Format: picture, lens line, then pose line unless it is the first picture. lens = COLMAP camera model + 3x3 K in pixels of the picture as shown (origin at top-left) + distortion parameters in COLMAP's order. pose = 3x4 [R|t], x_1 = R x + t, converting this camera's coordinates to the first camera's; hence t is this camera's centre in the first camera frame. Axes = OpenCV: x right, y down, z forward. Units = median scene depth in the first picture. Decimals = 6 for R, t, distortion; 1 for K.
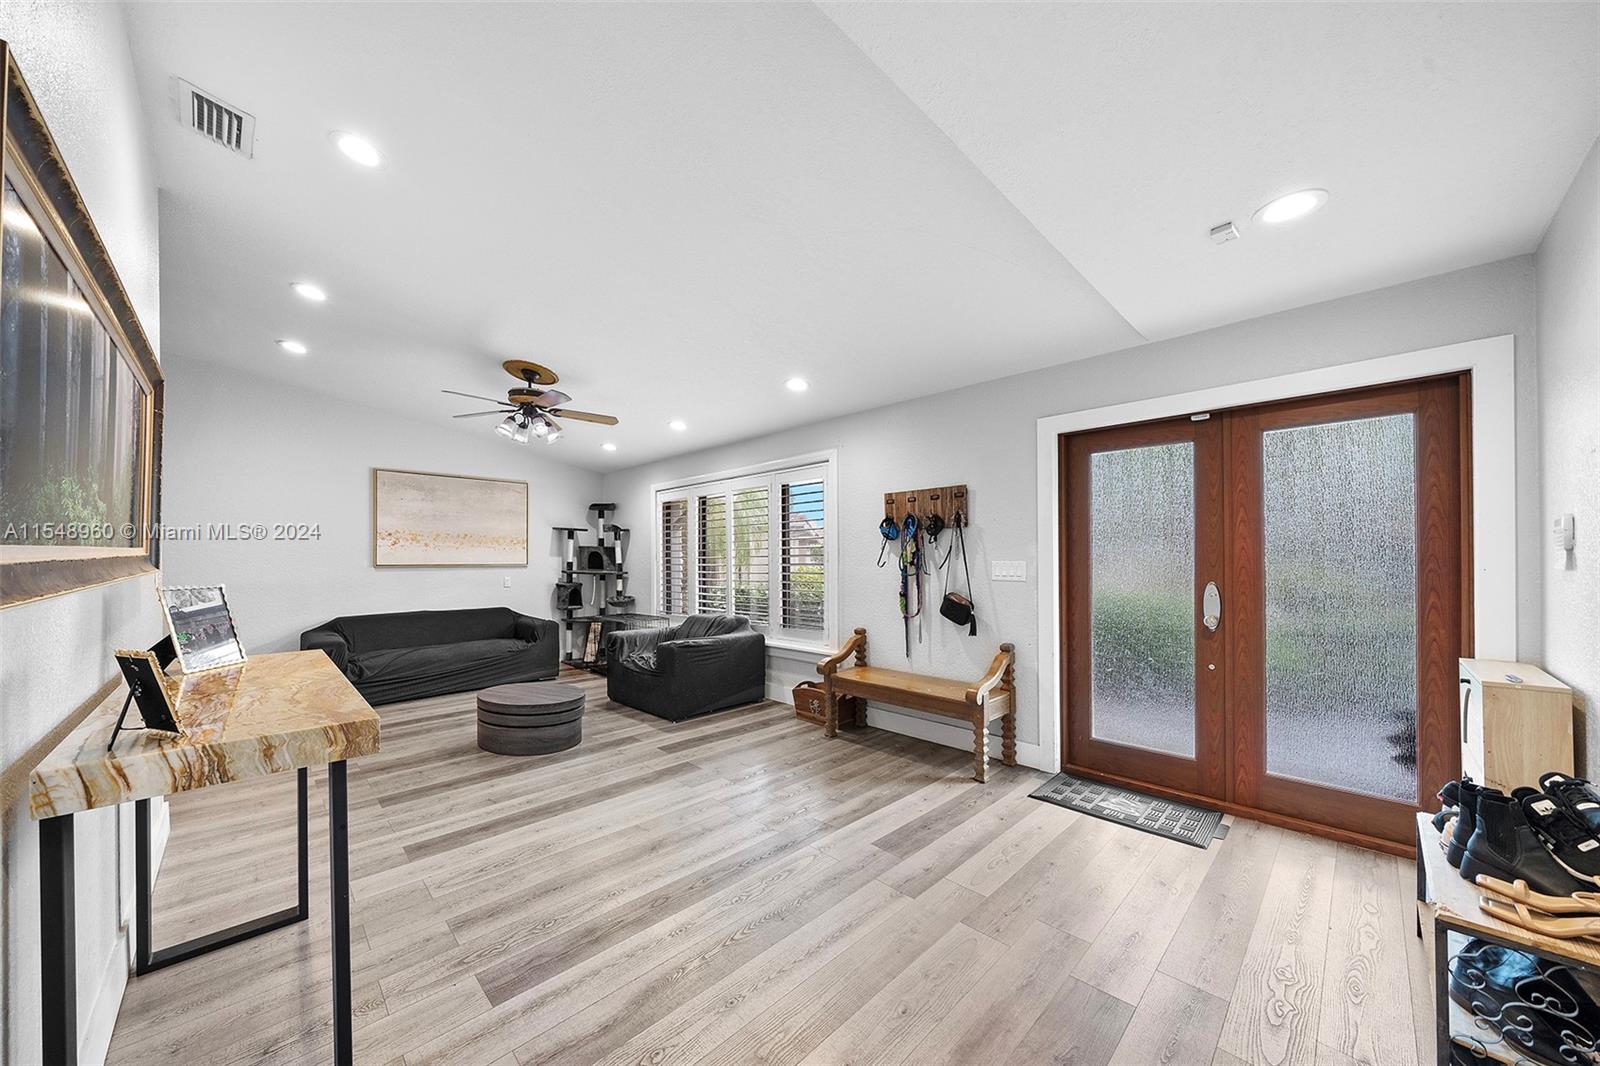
lens RADIAL K [[549.5, 0, 781.9], [0, 549.5, 561.5], [0, 0, 1]] dist [-0.004985, 0.001183]
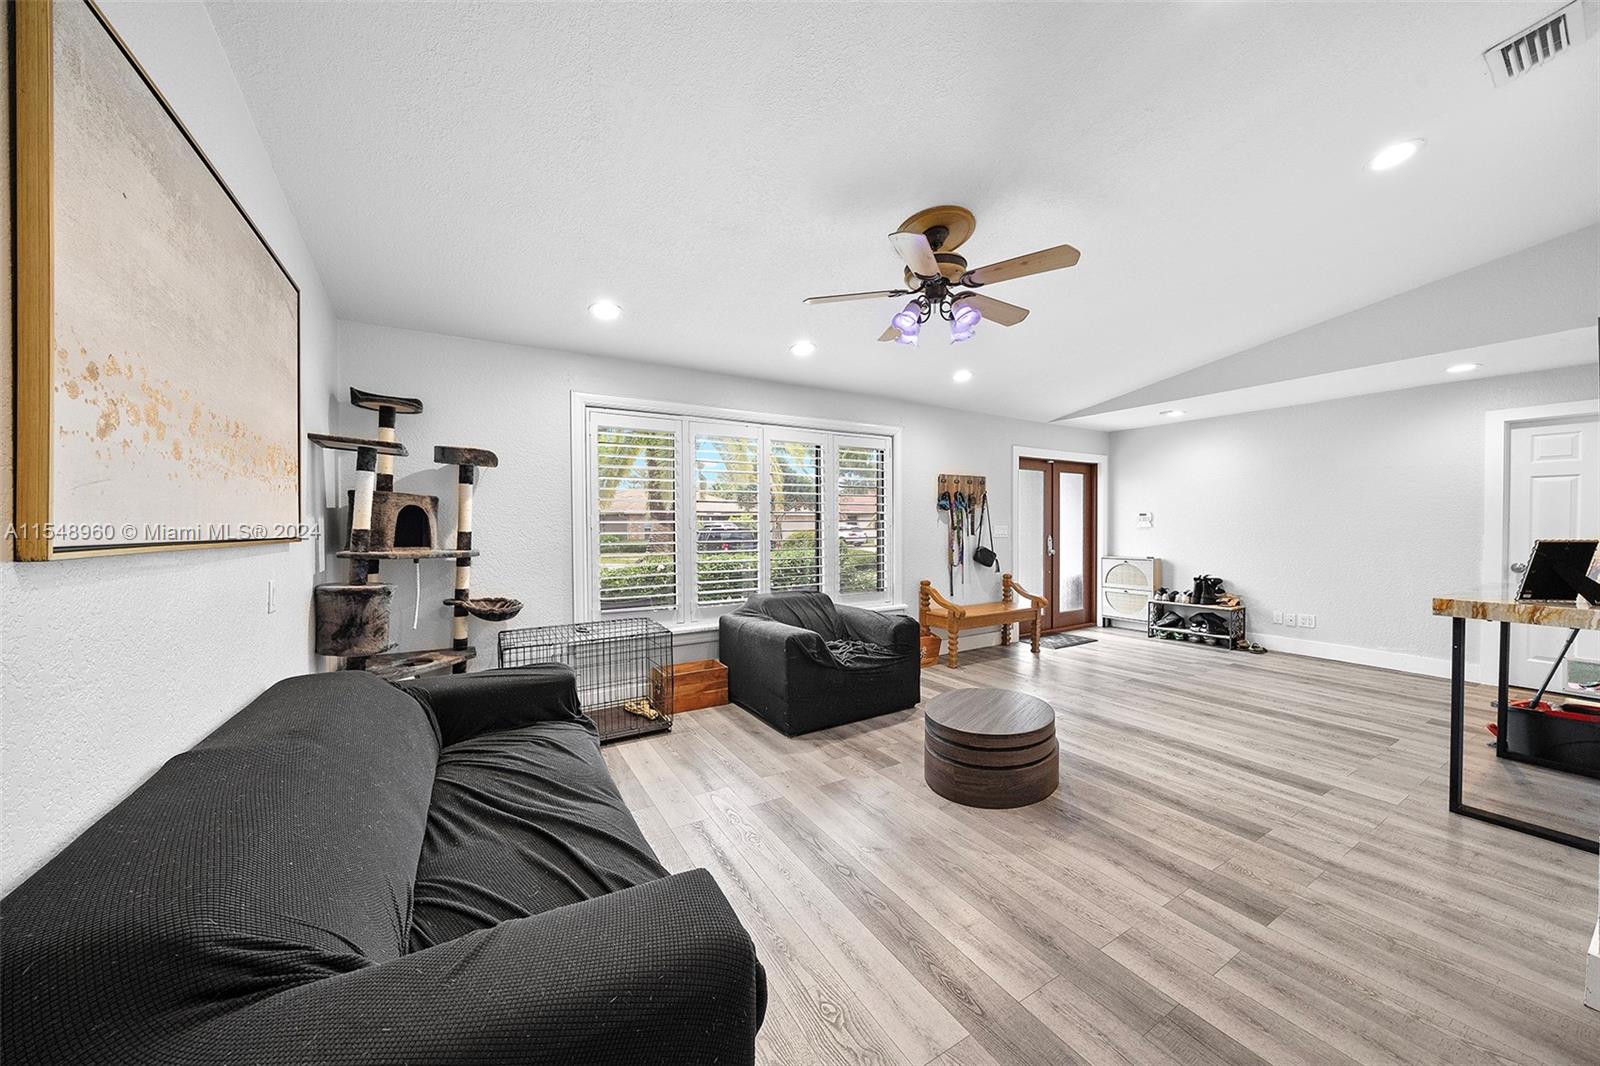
lens RADIAL K [[549.5, 0, 783.3], [0, 549.5, 525.8], [0, 0, 1]] dist [-0.004985, 0.001183]
pose [[0.242244, -0.002302, 0.970213, -1.235134], [0.002655, 0.999995, 0.001710, -0.003553], [-0.970212, 0.002162, 0.242249, 1.100141]]
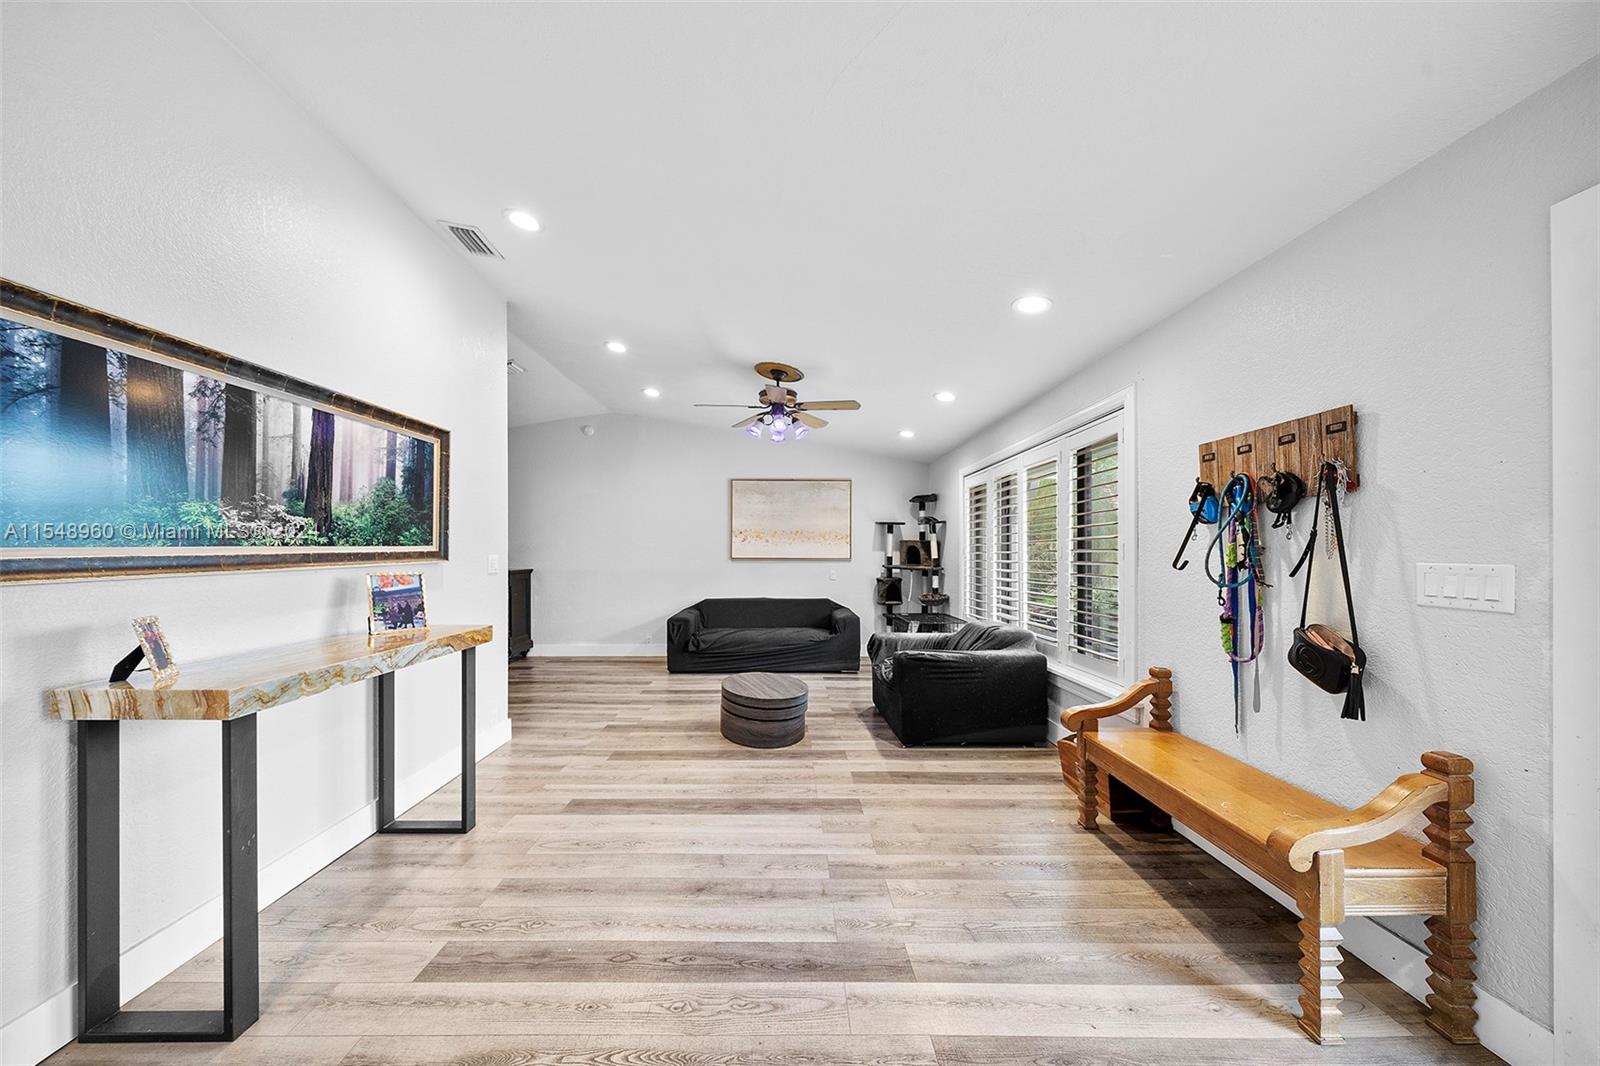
lens RADIAL K [[549.5, 0, 791.6], [0, 549.5, 555.4], [0, 0, 1]] dist [-0.004985, 0.001183]
pose [[0.730080, 0.005755, -0.683338, 0.284636], [-0.005717, 0.999981, 0.002313, -0.004358], [0.683338, 0.002218, 0.730099, 0.289456]]
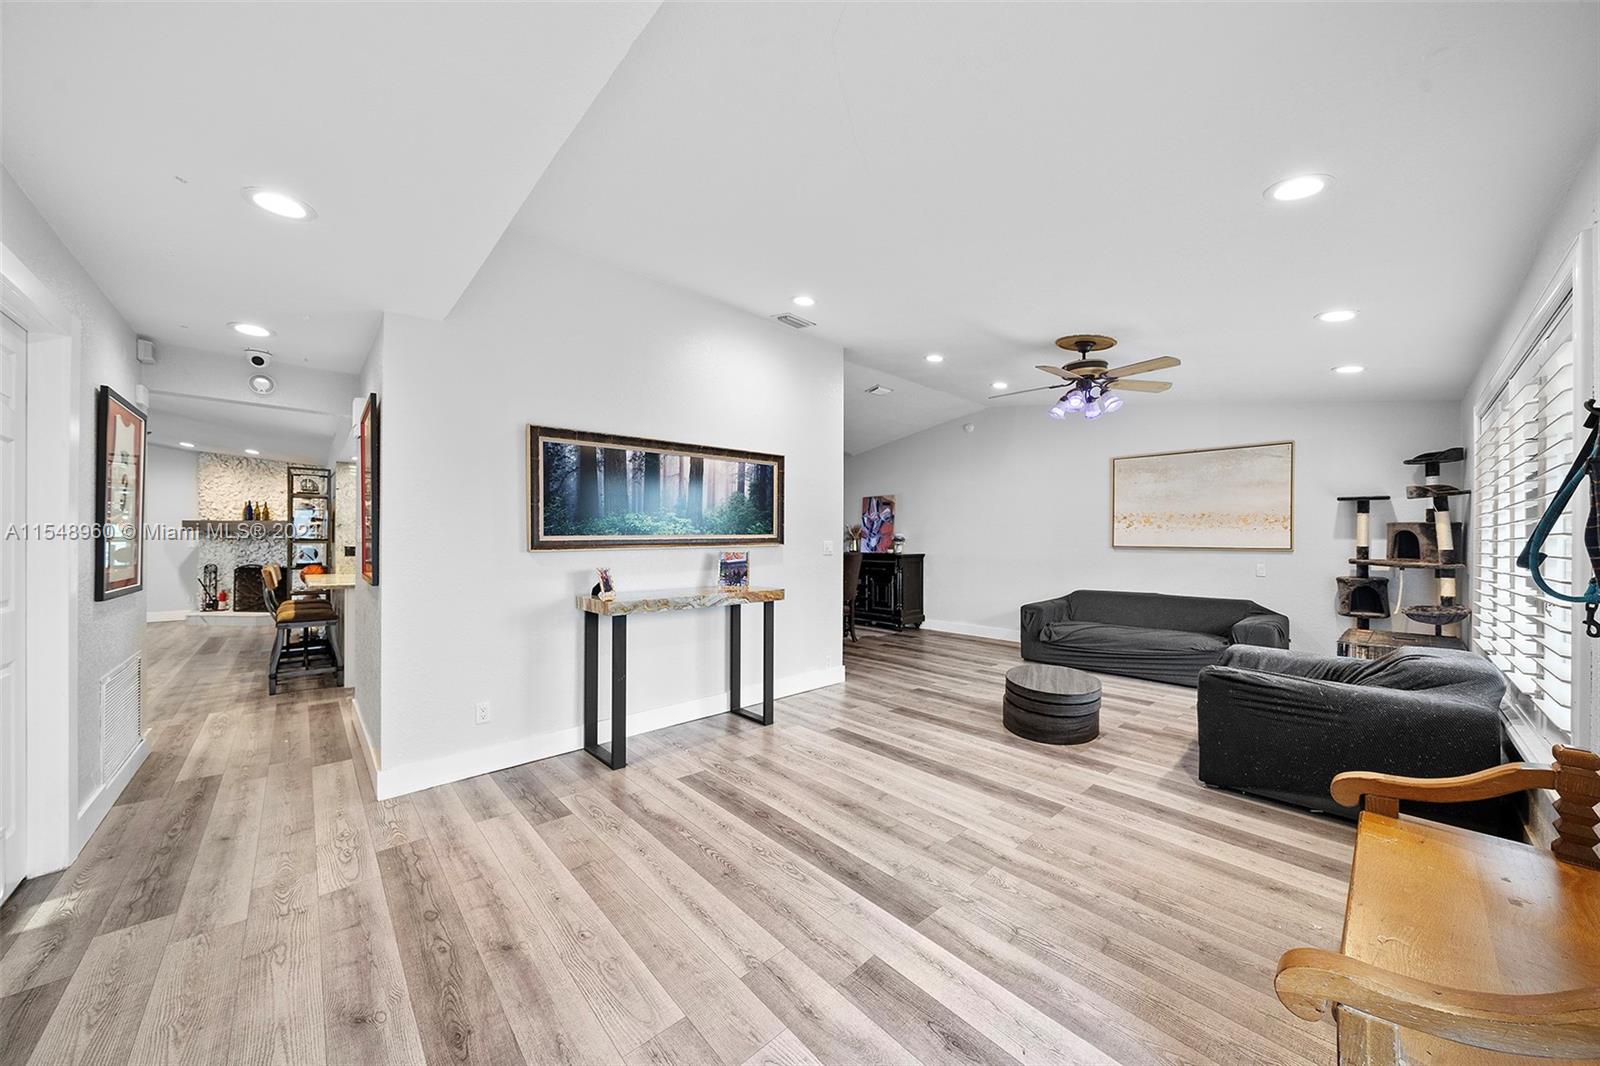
lens RADIAL K [[549.5, 0, 802.0], [0, 549.5, 543.1], [0, 0, 1]] dist [-0.004985, 0.001183]
pose [[-0.010899, 0.007744, -0.999911, 0.530493], [-0.009173, 0.999927, 0.007844, -0.004276], [0.999899, 0.009258, -0.010827, 0.571367]]
